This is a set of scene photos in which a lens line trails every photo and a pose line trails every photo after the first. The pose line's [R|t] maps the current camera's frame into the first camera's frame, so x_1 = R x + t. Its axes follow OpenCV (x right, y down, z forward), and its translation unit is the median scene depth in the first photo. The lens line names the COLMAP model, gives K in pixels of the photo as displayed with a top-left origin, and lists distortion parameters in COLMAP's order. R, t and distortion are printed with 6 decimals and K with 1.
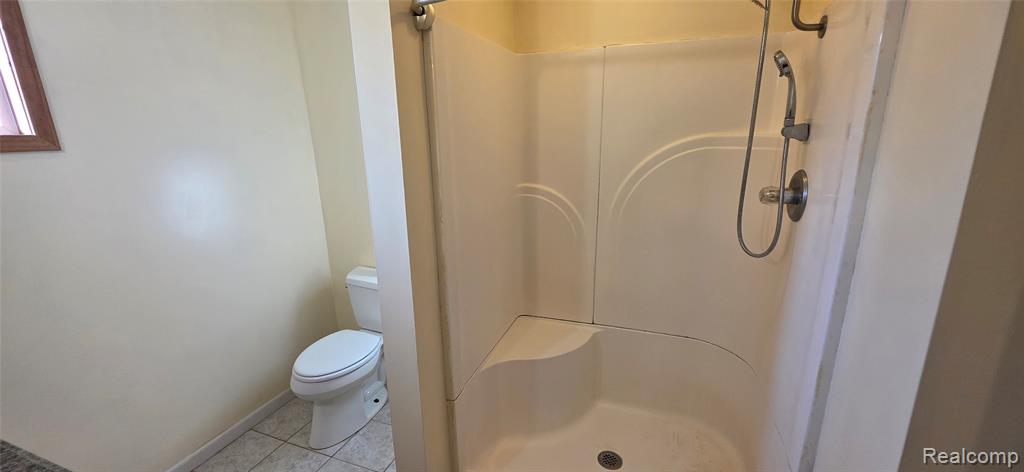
lens RADIAL K [[410.4, 0, 512.0], [0, 410.4, 236.0], [0, 0, 1]] dist [0.000278, 0.000072]
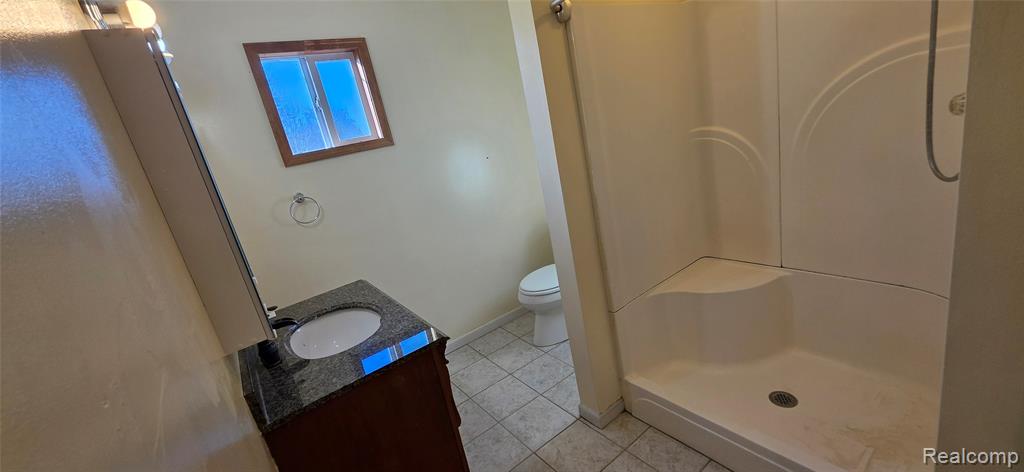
lens RADIAL K [[410.4, 0, 512.0], [0, 410.4, 236.0], [0, 0, 1]] dist [0.000278, 0.000072]
pose [[0.822308, 0.015016, -0.568844, 0.236442], [0.040876, 0.995511, 0.085368, 0.036572], [0.567572, -0.093451, 0.818003, -0.136130]]
